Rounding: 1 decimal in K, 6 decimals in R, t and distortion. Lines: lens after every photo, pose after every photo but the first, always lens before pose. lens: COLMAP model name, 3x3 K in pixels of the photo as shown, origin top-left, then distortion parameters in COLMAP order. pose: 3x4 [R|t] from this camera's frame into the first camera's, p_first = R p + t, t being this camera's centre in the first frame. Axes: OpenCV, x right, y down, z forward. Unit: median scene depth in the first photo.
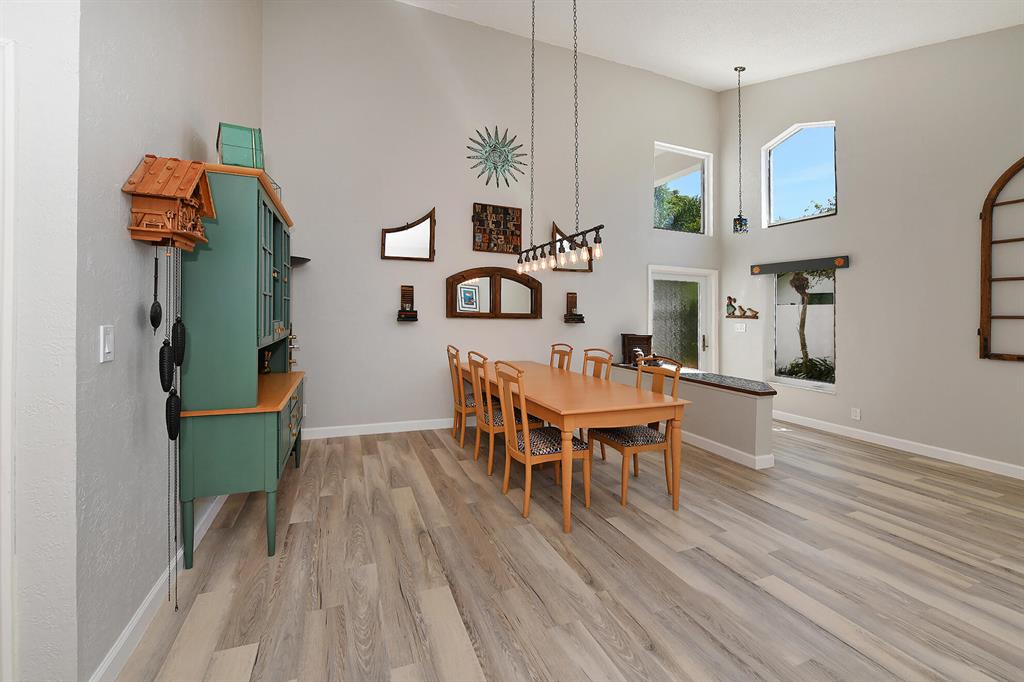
lens RADIAL K [[421.4, 0, 522.0], [0, 421.4, 323.1], [0, 0, 1]] dist [-0.016687, -0.001379]
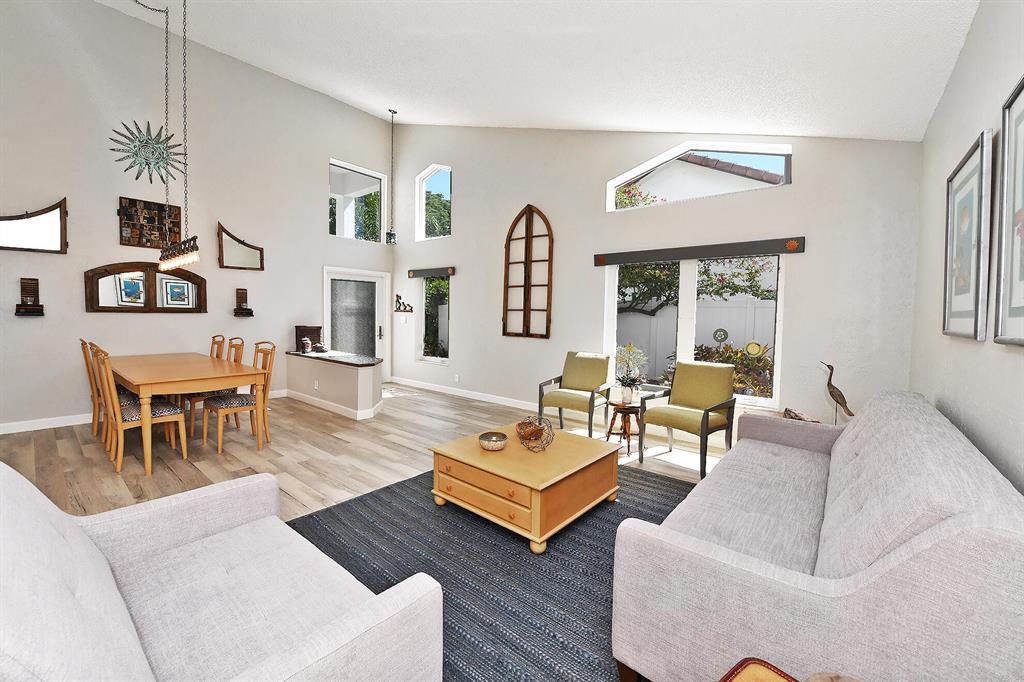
lens RADIAL K [[421.4, 0, 500.9], [0, 421.4, 335.1], [0, 0, 1]] dist [-0.016687, -0.001379]
pose [[0.892074, -0.025718, 0.451157, 0.241345], [0.008207, 0.999137, 0.040728, 0.010009], [-0.451815, -0.032629, 0.891515, -0.296775]]
